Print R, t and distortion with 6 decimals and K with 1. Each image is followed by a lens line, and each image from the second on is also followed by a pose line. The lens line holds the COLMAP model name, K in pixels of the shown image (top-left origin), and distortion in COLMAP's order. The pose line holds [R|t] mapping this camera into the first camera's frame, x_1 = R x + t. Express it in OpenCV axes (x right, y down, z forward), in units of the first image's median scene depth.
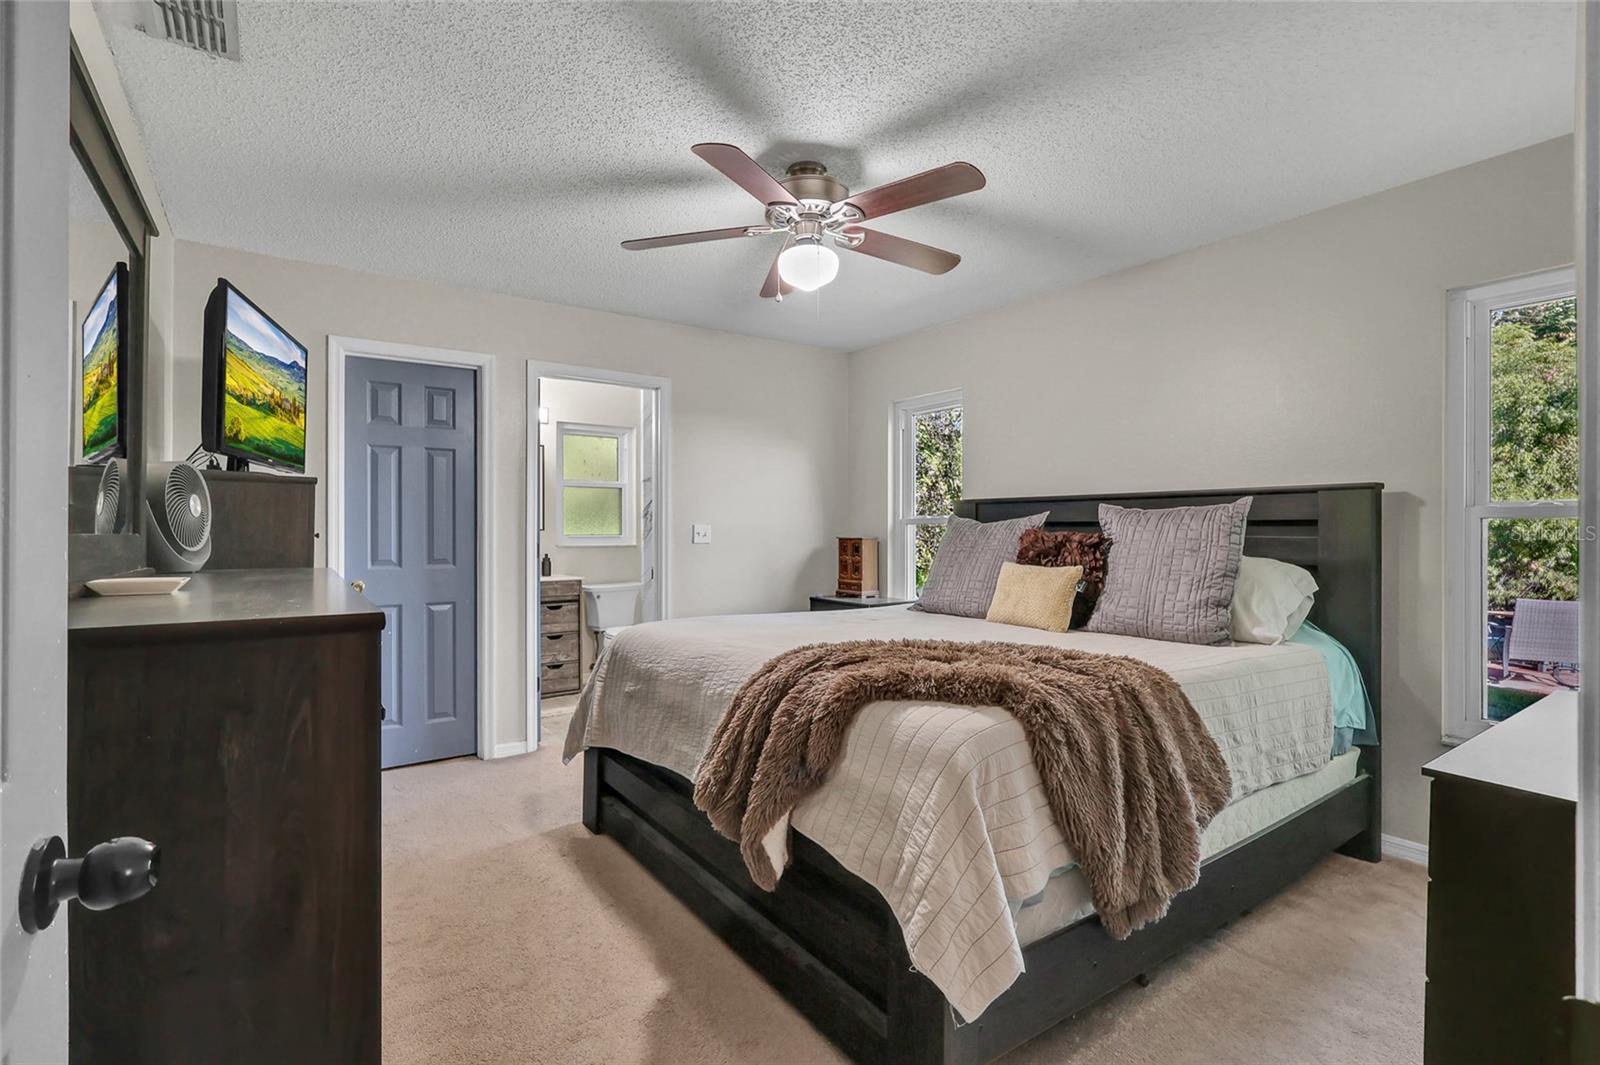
lens RADIAL K [[743.5, 0, 795.8], [0, 743.5, 532.4], [0, 0, 1]] dist [-0.016876, -0.000162]
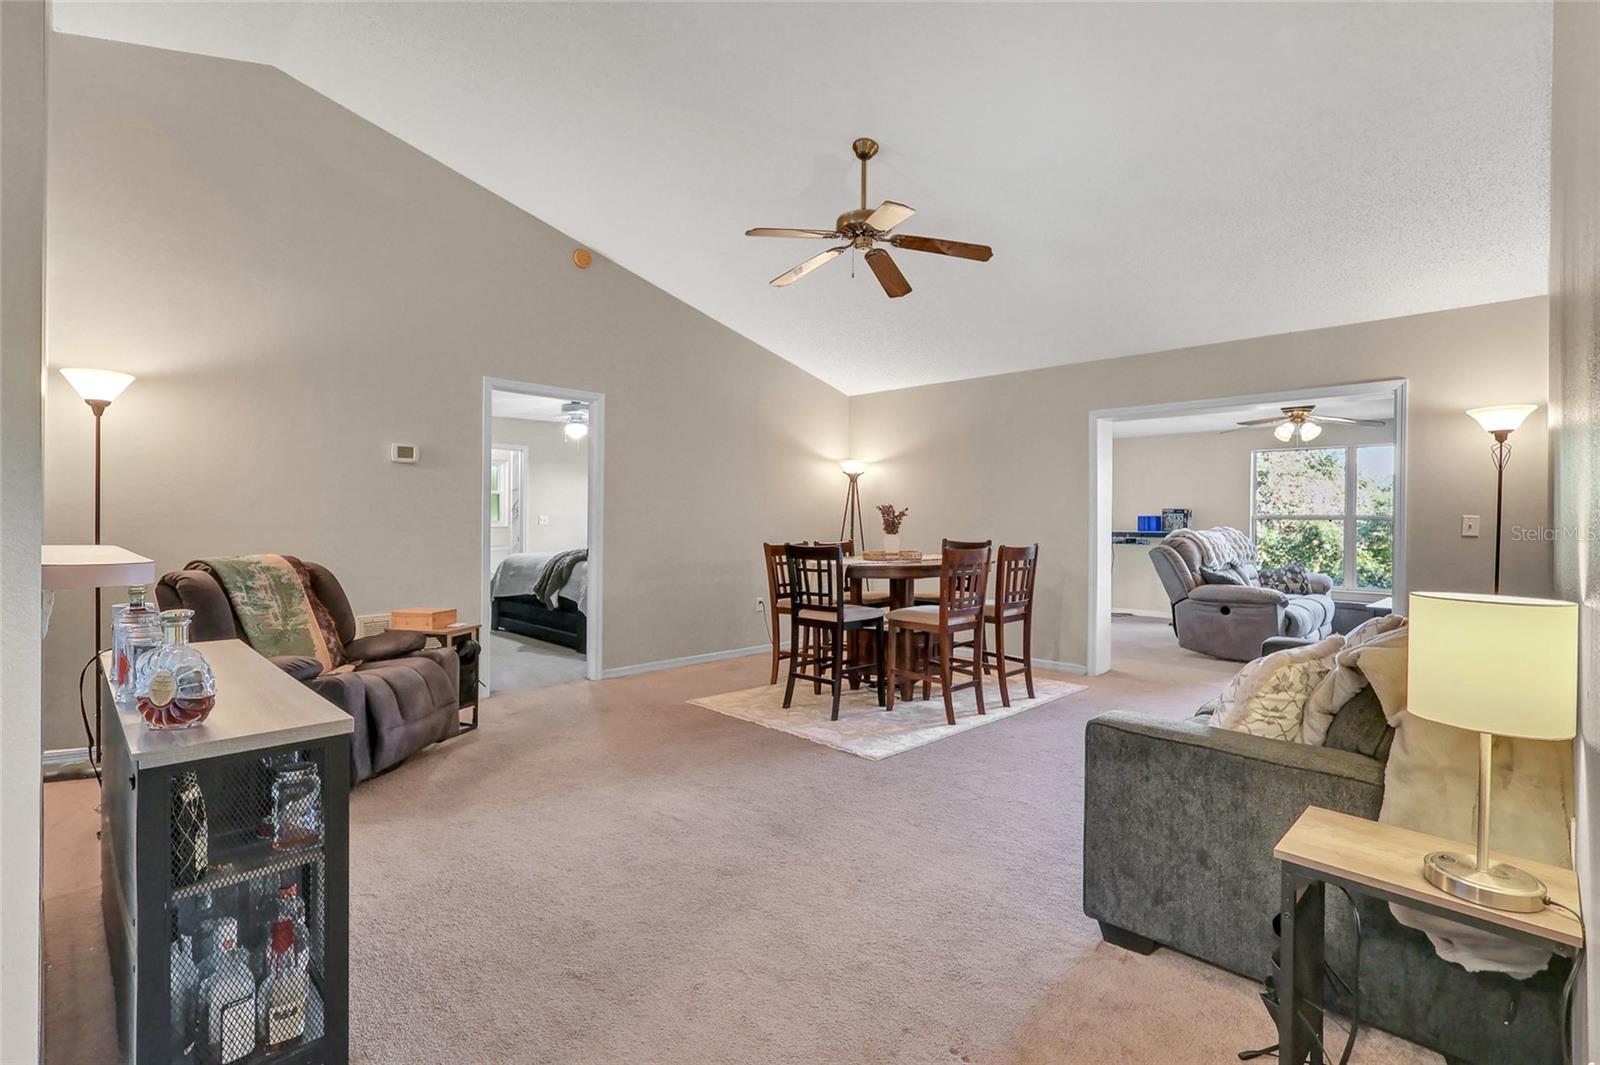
lens RADIAL K [[743.5, 0, 801.8], [0, 743.5, 525.9], [0, 0, 1]] dist [-0.016876, -0.000162]
pose [[0.983215, 0.007514, 0.182295, 0.533018], [-0.008487, 0.999954, 0.004560, 0.005887], [-0.182253, -0.006031, 0.983233, -3.040528]]
